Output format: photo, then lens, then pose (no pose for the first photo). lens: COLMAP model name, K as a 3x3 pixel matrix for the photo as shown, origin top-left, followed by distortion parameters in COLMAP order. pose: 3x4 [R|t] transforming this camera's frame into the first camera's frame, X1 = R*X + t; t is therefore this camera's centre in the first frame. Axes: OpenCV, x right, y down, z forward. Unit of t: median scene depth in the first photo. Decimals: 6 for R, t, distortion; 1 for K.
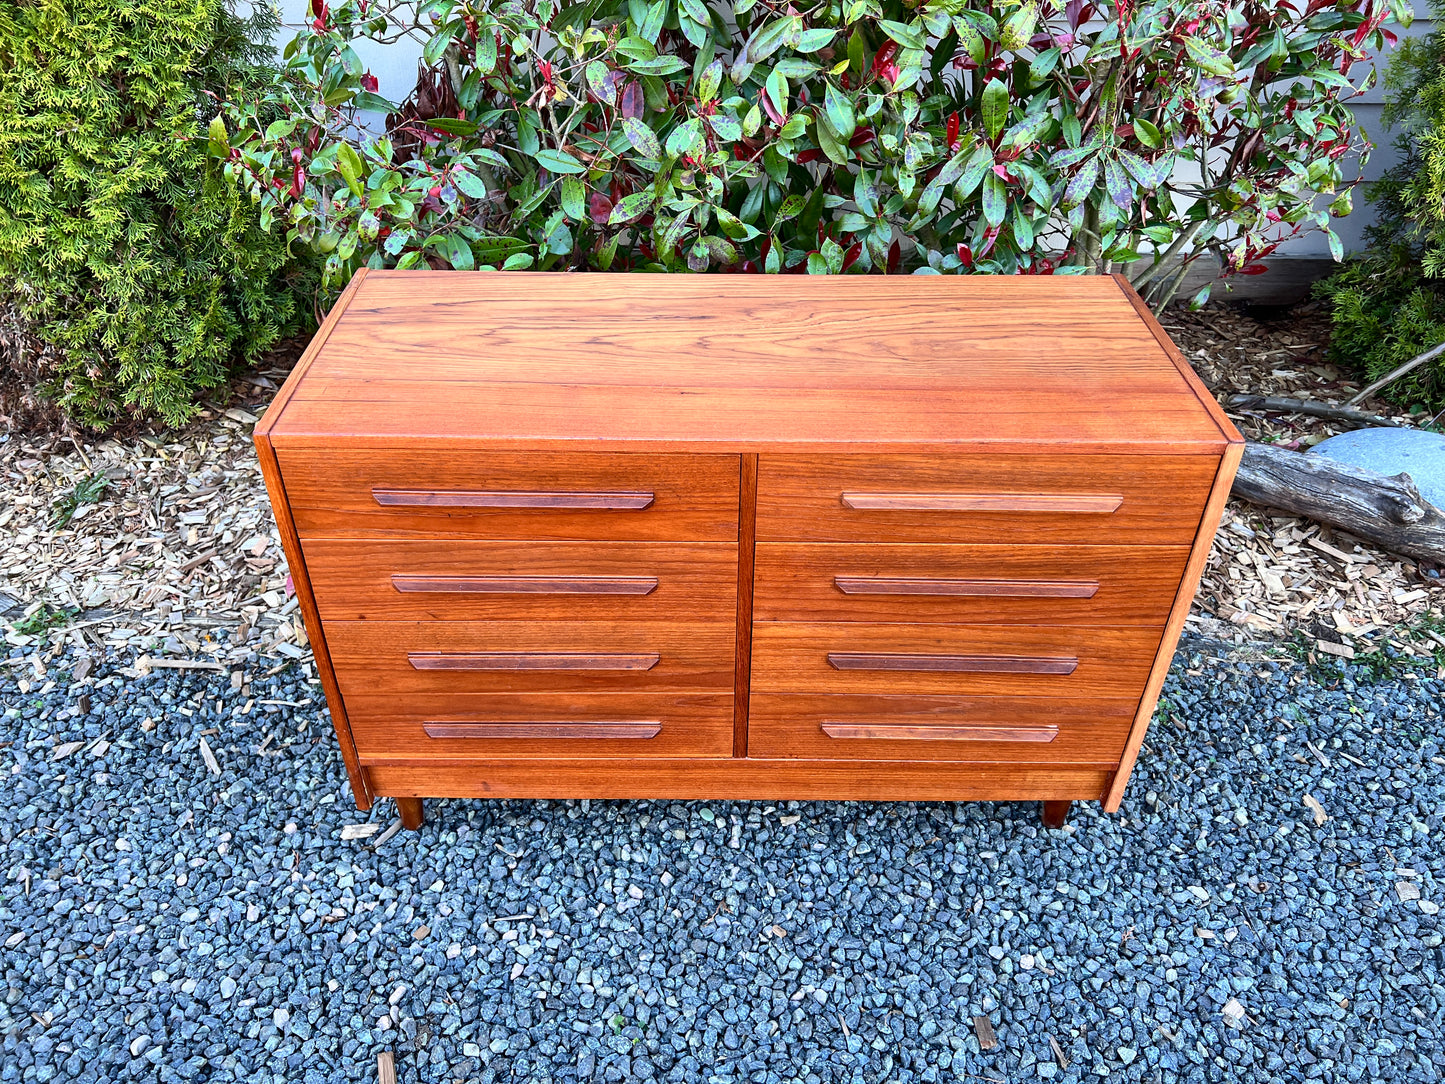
lens RADIAL K [[1096.7, 0, 719.7], [0, 1096.7, 534.5], [0, 0, 1]] dist [0.054407, -0.076414]
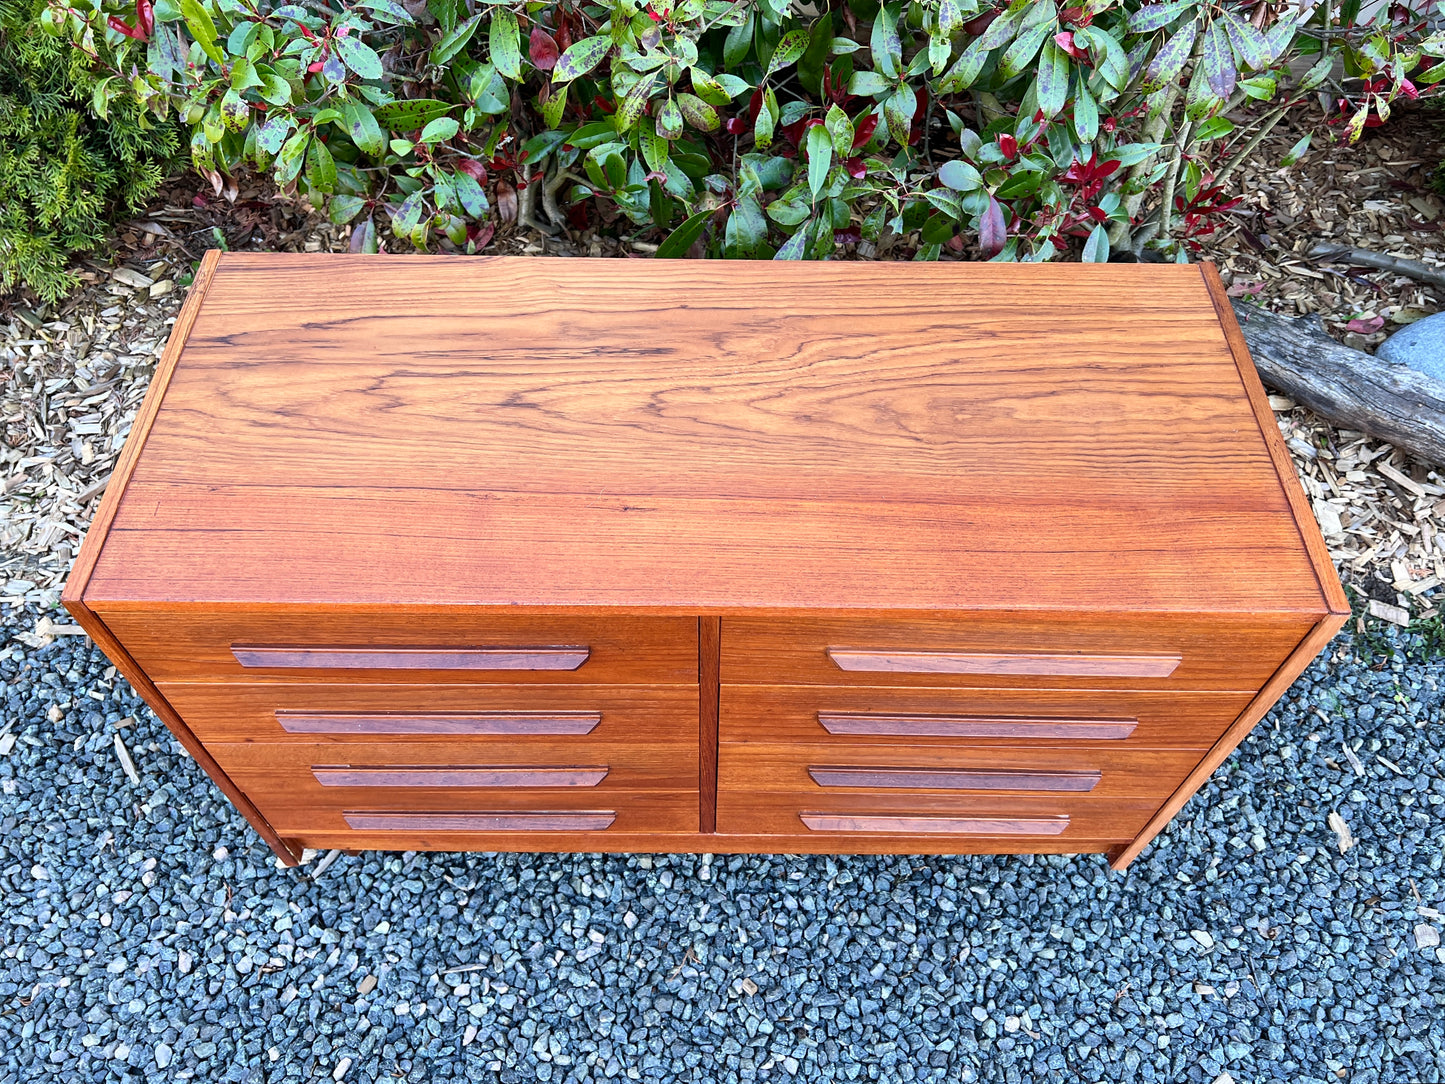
lens RADIAL K [[1106.6, 0, 724.9], [0, 1106.6, 542.3], [0, 0, 1]] dist [0.058945, -0.080058]
pose [[0.999977, 0.006578, 0.001495, 0.027132], [-0.006724, 0.954348, 0.298623, -0.264076], [0.000537, -0.298626, 0.954370, 0.197391]]
